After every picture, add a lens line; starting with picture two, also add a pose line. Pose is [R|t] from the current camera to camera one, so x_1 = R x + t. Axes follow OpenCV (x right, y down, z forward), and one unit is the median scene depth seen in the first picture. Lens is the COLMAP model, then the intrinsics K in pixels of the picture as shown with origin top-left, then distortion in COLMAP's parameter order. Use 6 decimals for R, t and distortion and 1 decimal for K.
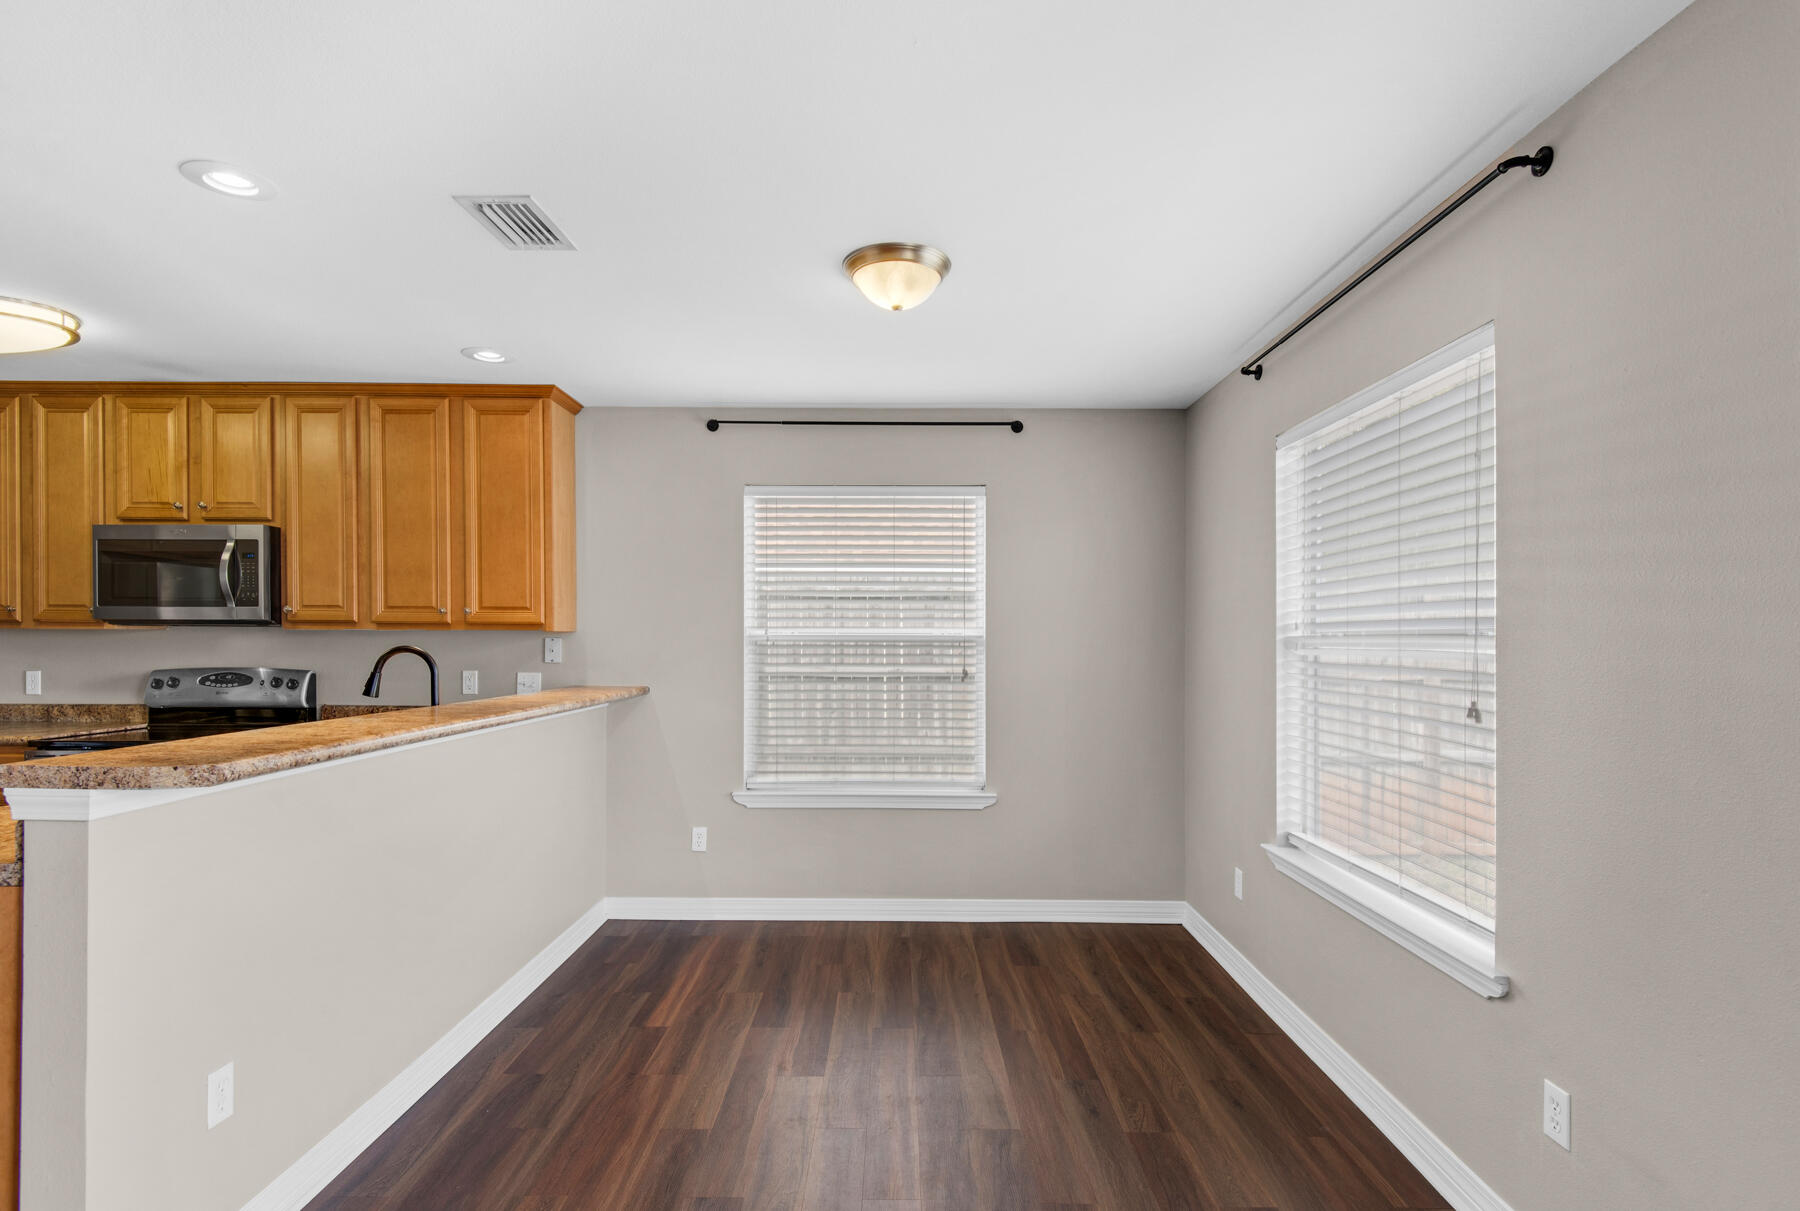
lens RADIAL K [[891.2, 0, 877.9], [0, 891.2, 649.0], [0, 0, 1]] dist [0.035043, -0.021249]
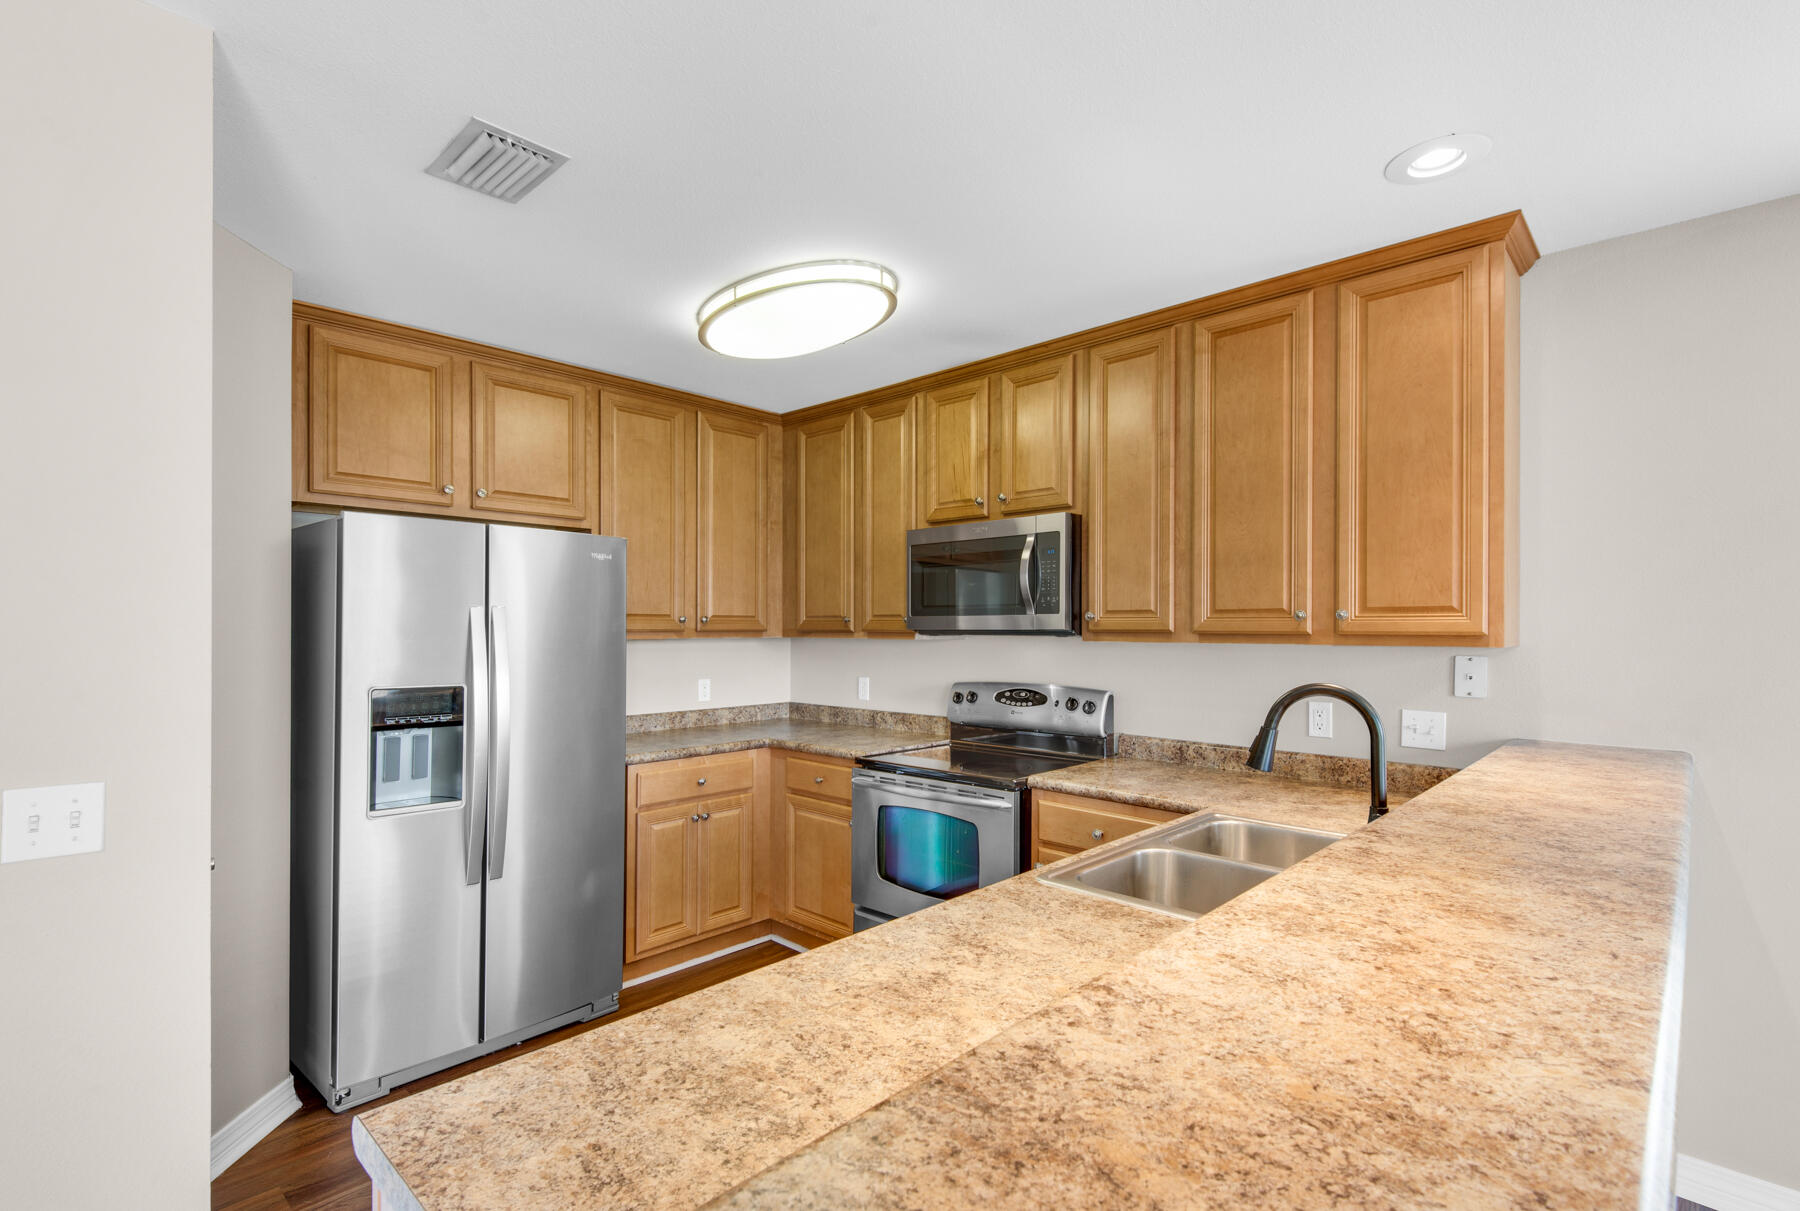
lens RADIAL K [[832.3, 0, 893.0], [0, 832.3, 634.6], [0, 0, 1]] dist [0.036066, -0.016001]
pose [[0.744304, 0.000493, -0.667840, -0.292101], [-0.005850, 0.999966, -0.005782, -0.022595], [0.667815, 0.008210, 0.744282, 0.336206]]
